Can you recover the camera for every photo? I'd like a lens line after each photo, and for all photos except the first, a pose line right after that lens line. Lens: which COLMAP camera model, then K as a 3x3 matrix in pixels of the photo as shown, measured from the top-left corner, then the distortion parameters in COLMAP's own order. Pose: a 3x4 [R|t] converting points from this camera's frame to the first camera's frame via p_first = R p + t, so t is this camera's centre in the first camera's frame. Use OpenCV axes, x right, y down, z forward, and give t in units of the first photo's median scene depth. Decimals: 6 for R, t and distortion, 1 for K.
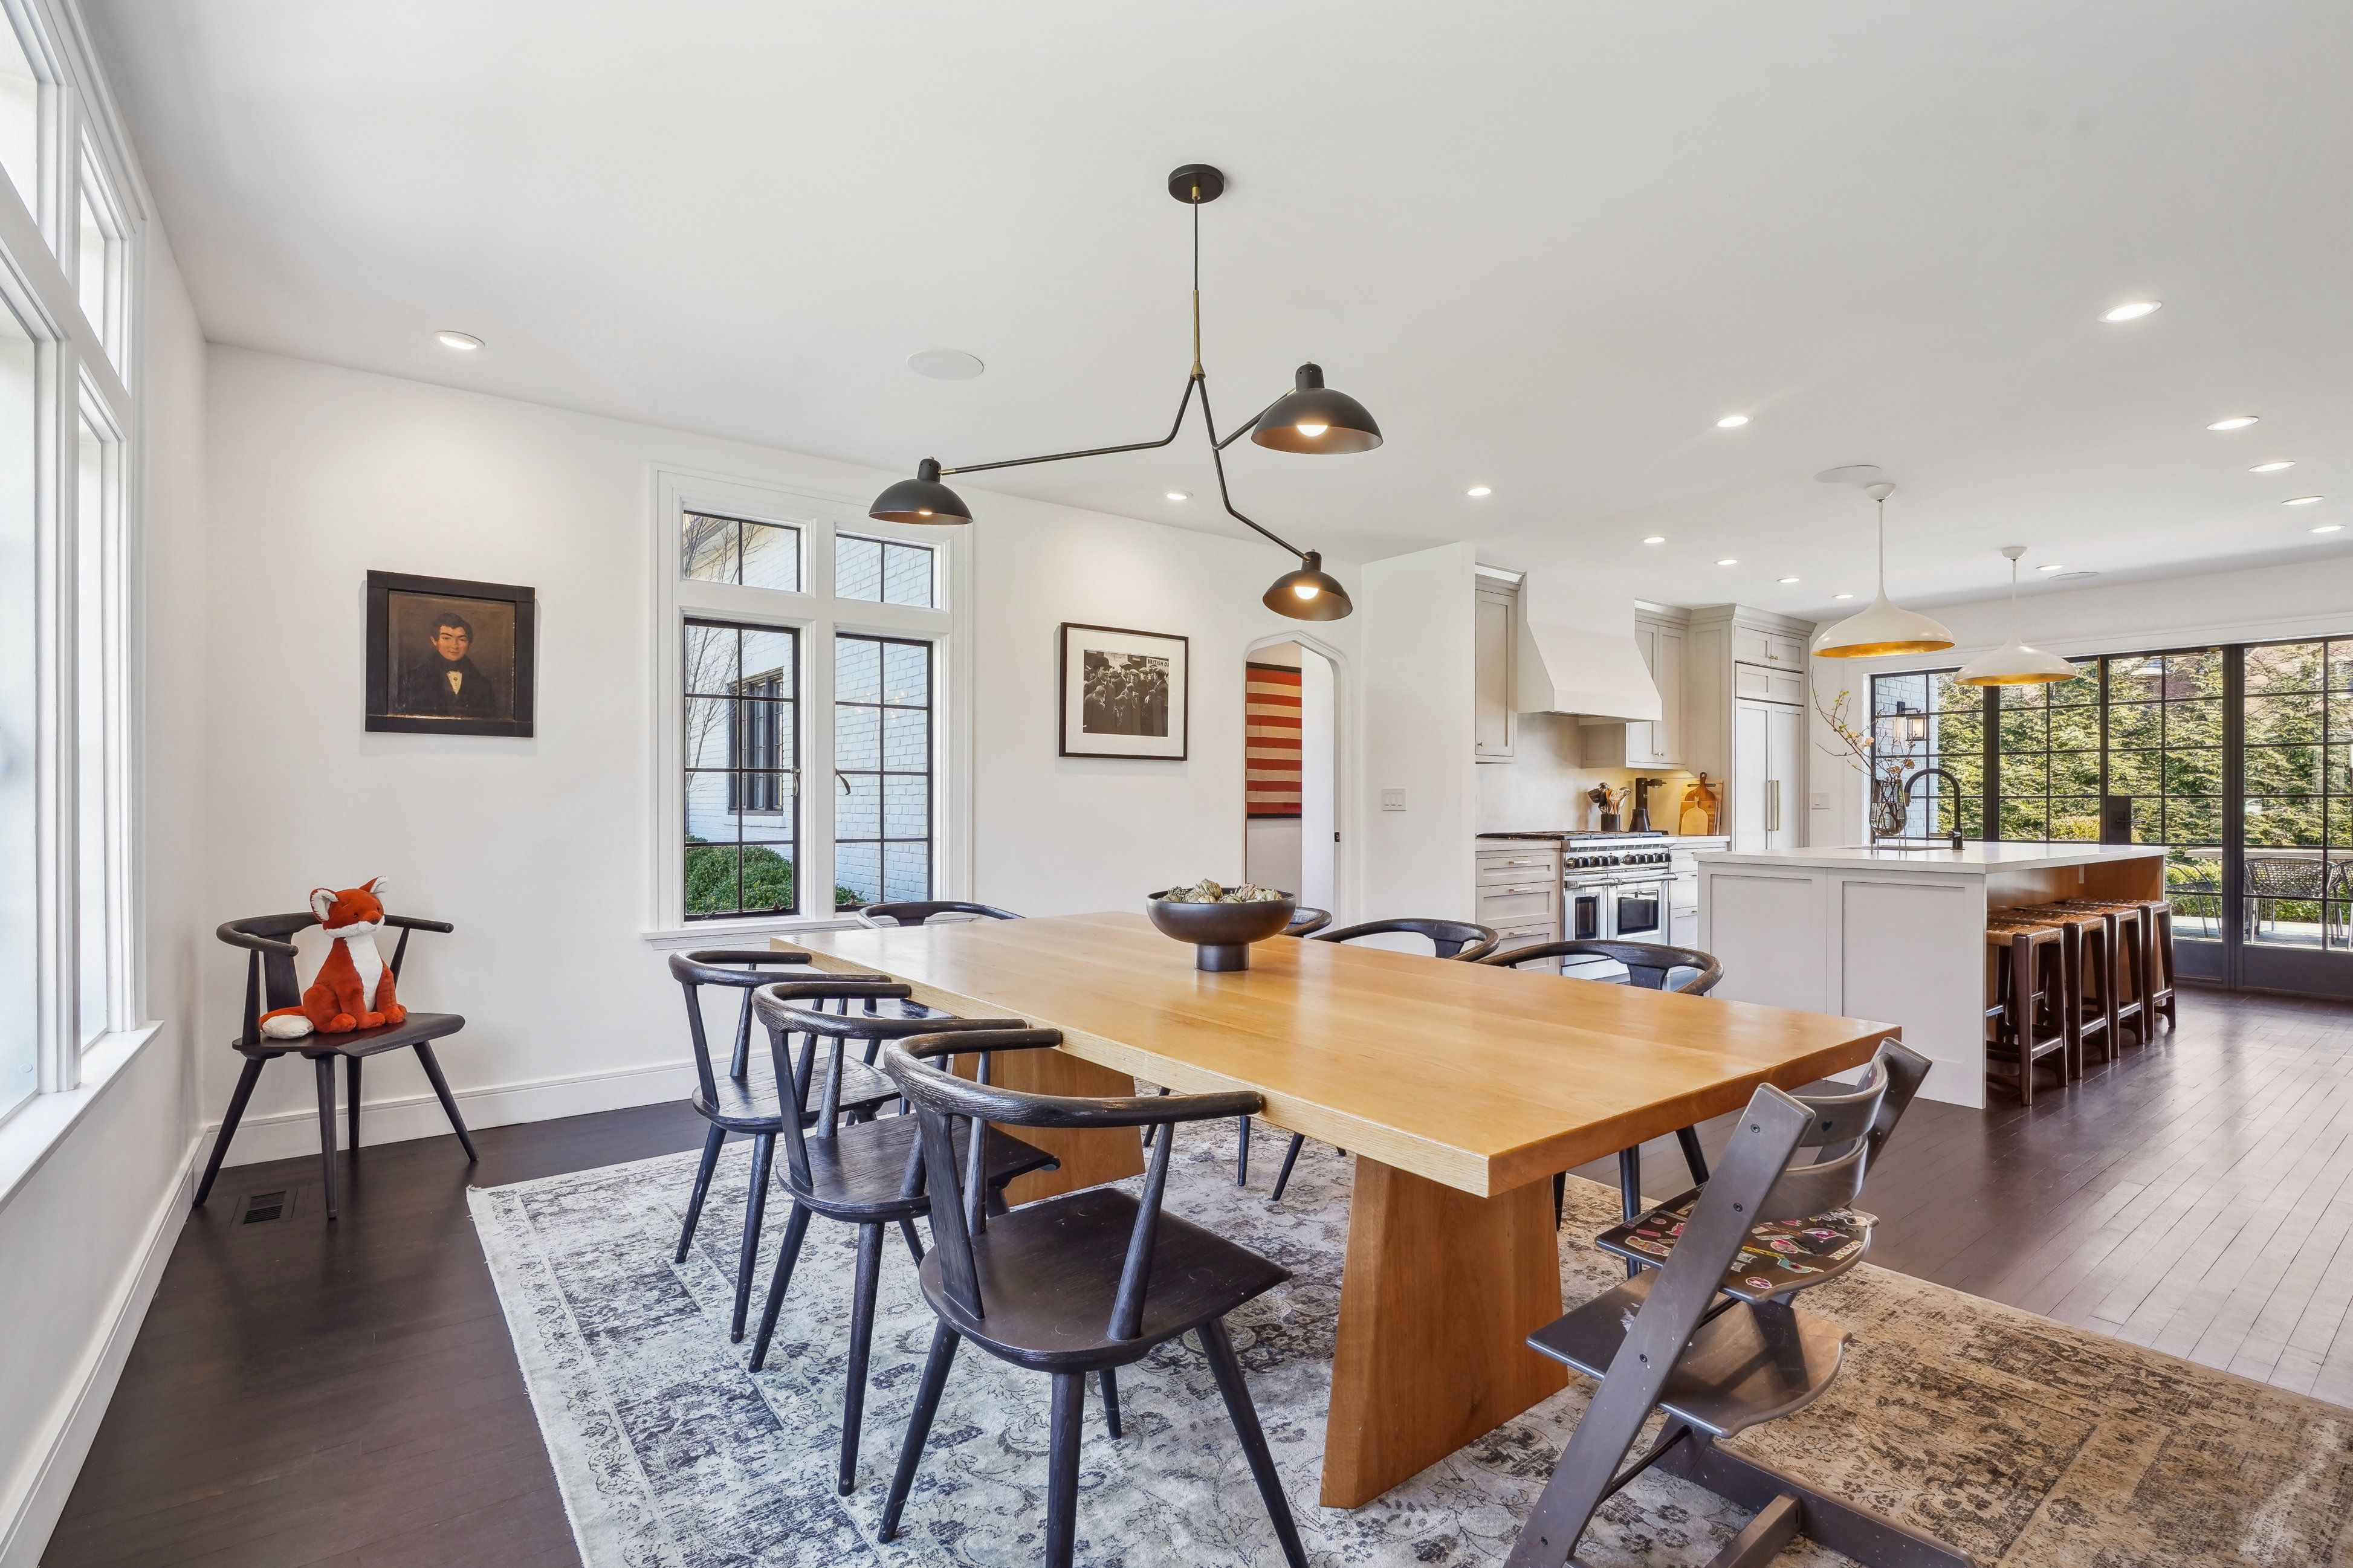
lens RADIAL K [[1079.9, 0, 1179.0], [0, 1079.9, 796.2], [0, 0, 1]] dist [0.000446, -0.000080]
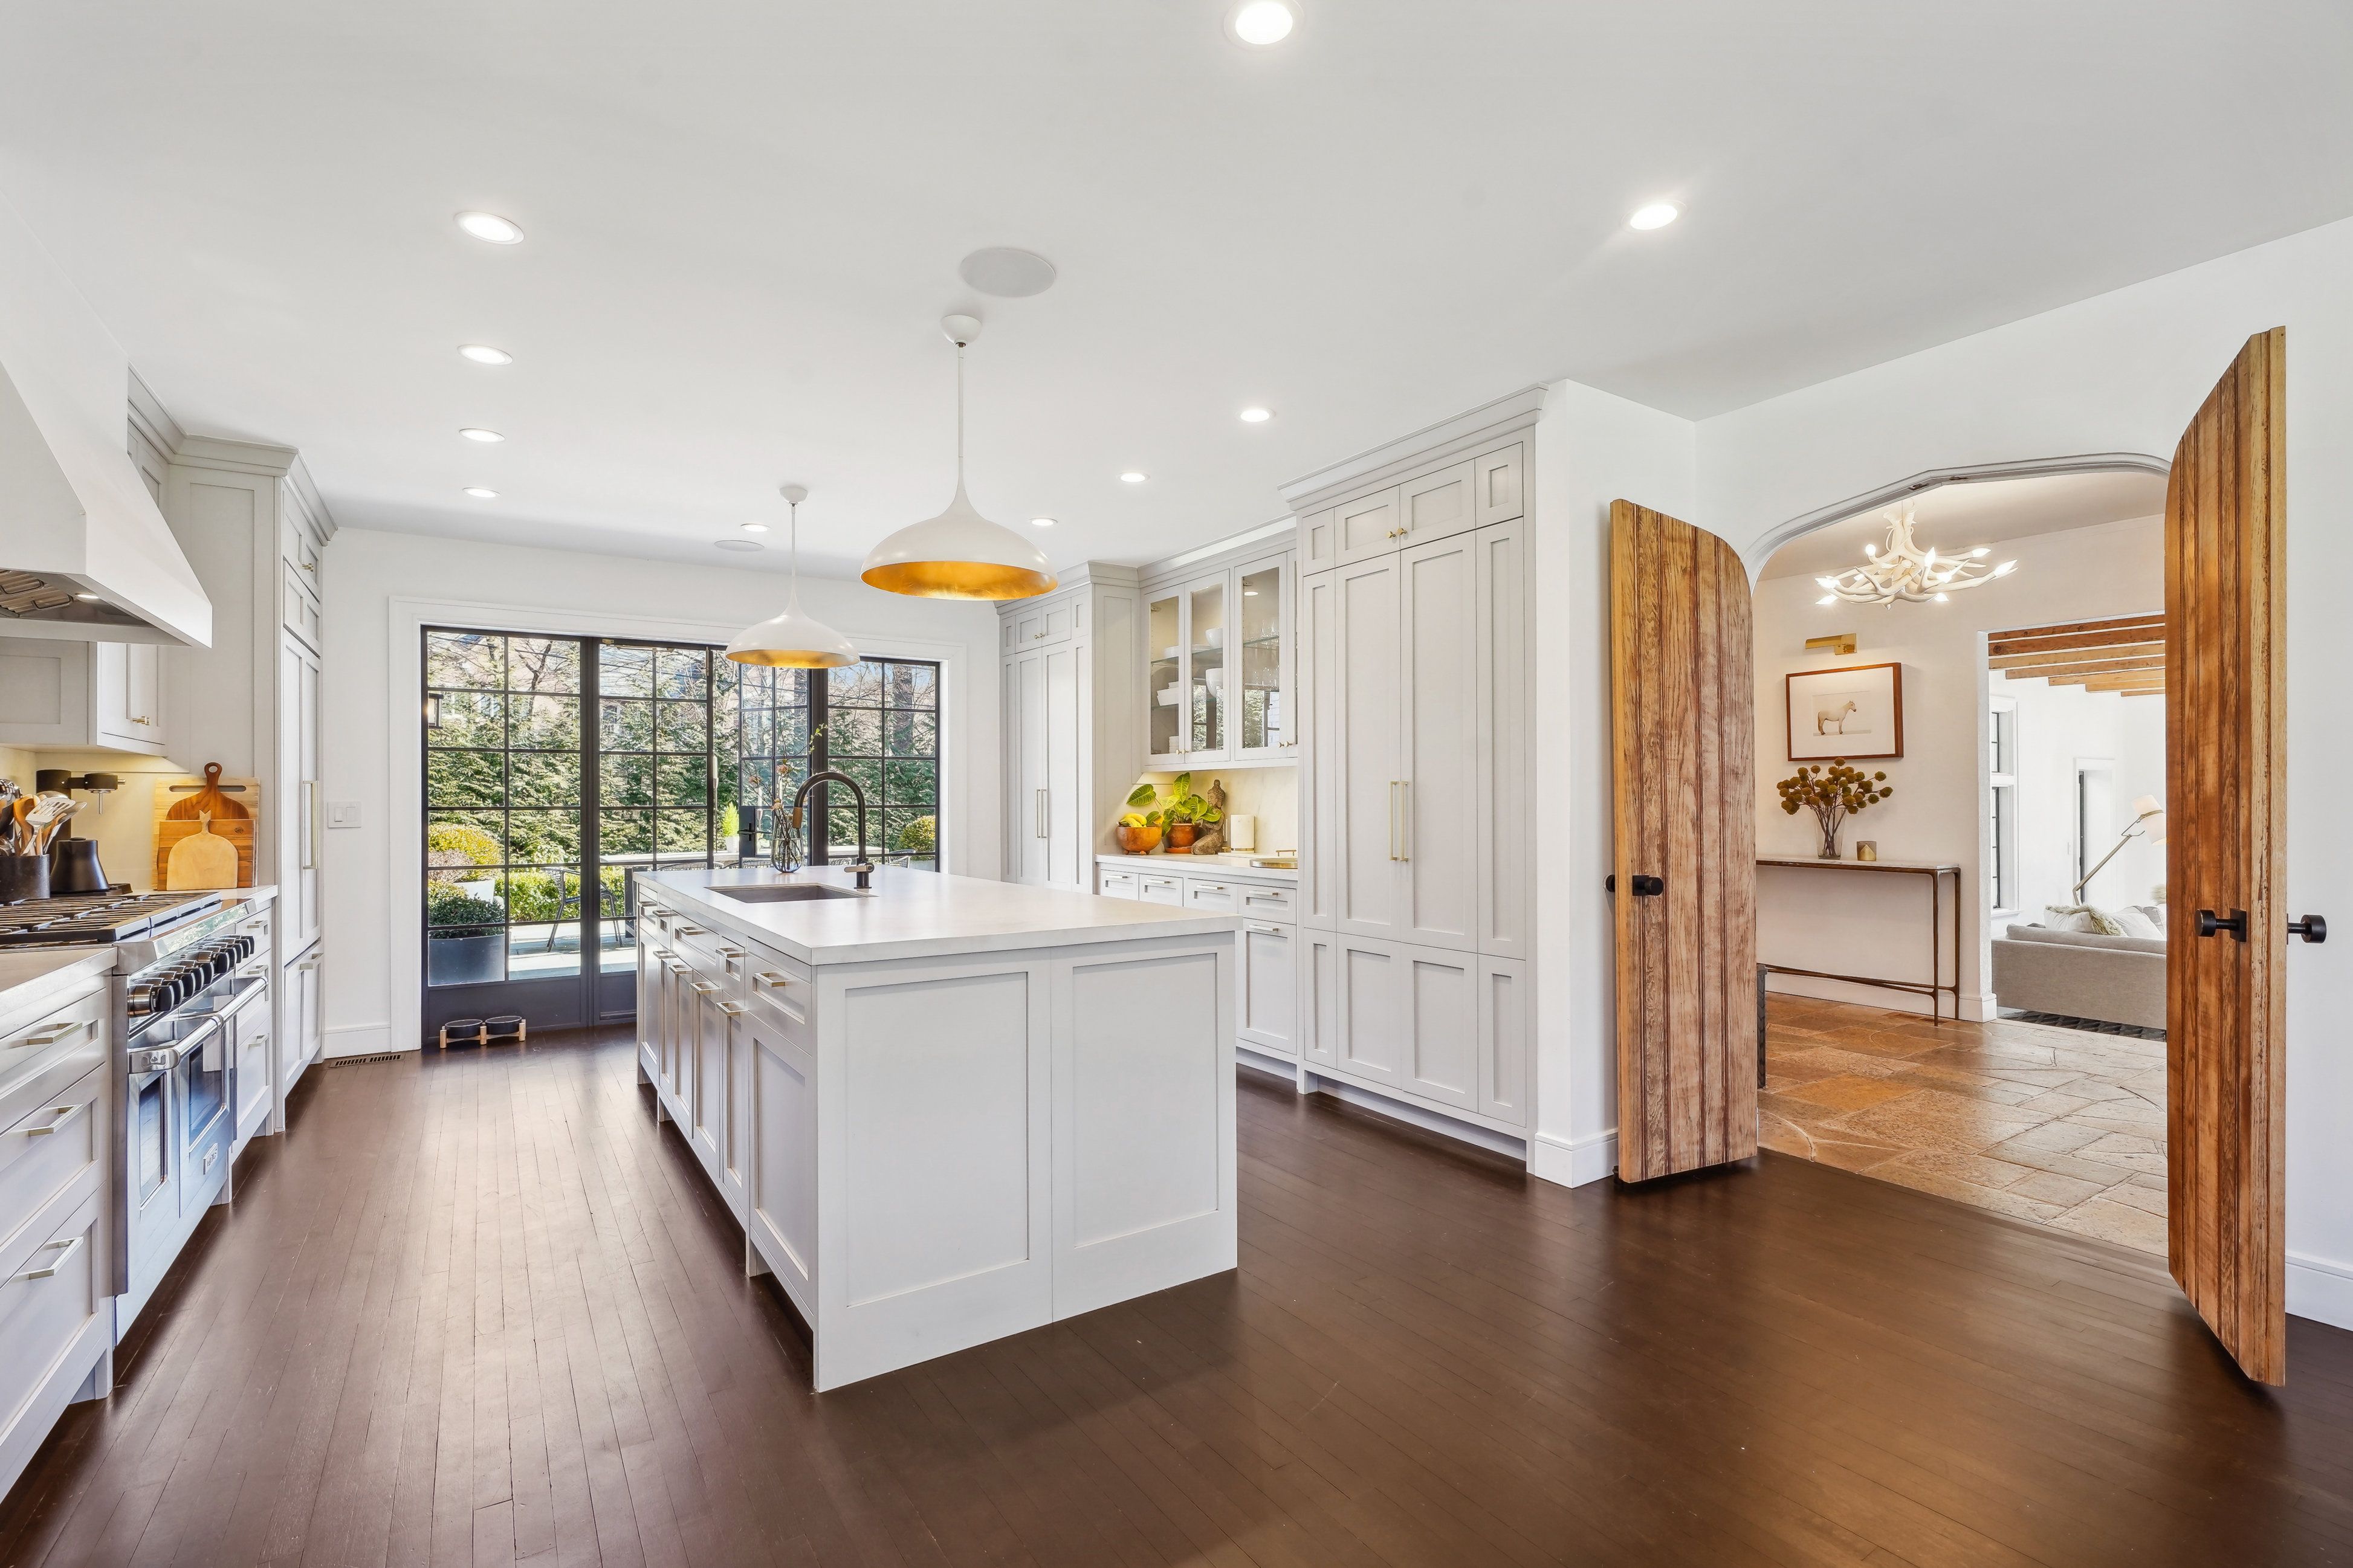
lens RADIAL K [[1079.9, 0, 1179.0], [0, 1079.9, 796.2], [0, 0, 1]] dist [0.000446, -0.000080]
pose [[0.078171, 0.002236, 0.996937, 0.017769], [-0.000857, 0.999997, -0.002176, -0.006012], [-0.996940, -0.000684, 0.078173, 0.514459]]
